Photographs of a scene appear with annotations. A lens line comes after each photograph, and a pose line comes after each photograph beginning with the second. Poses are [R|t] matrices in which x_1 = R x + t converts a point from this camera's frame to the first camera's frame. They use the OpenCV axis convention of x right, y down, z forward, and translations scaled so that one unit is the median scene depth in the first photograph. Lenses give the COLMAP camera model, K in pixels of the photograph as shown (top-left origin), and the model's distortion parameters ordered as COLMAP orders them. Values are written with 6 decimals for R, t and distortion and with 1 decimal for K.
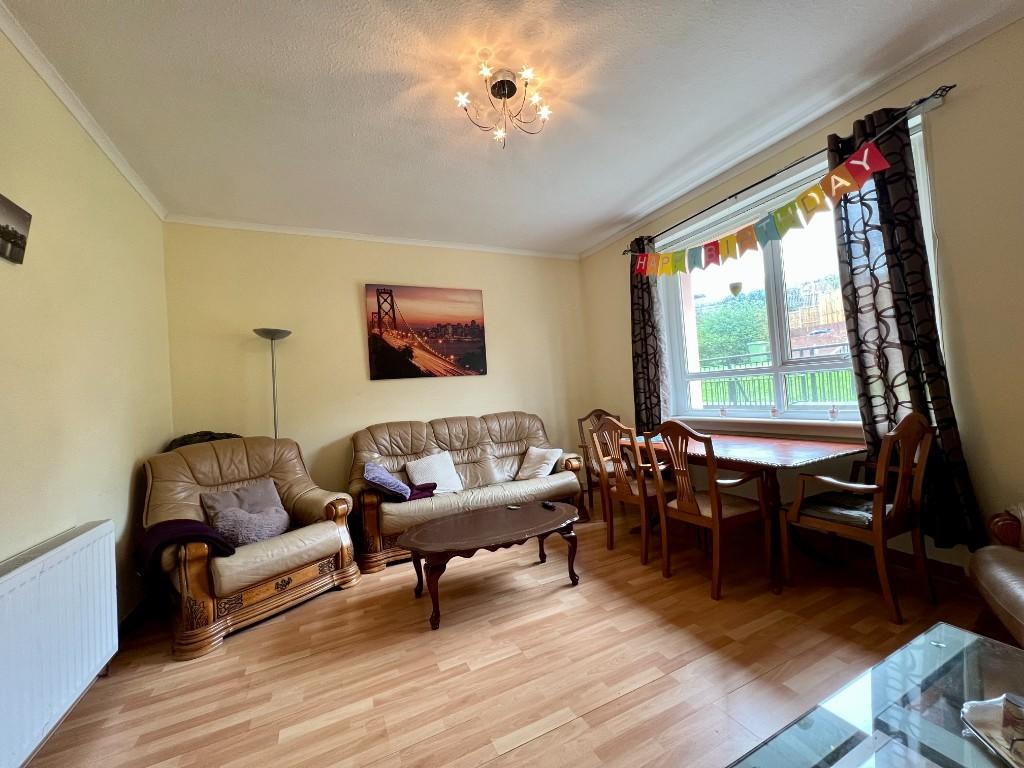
lens RADIAL K [[411.3, 0, 511.5], [0, 411.3, 380.3], [0, 0, 1]] dist [-0.001389, 0.000056]
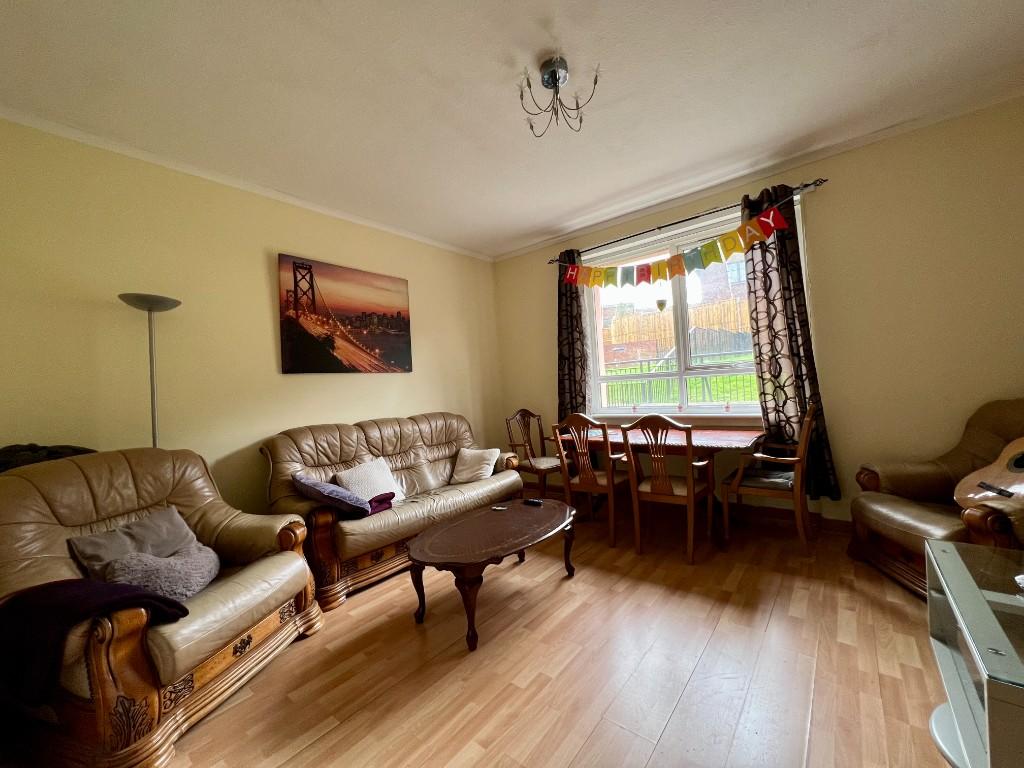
lens RADIAL K [[411.3, 0, 511.5], [0, 411.3, 380.3], [0, 0, 1]] dist [-0.001389, 0.000056]
pose [[0.904653, 0.023048, 0.425526, -0.346845], [-0.016170, 0.999674, -0.019770, 0.026212], [-0.425843, 0.011005, 0.904730, 0.105559]]
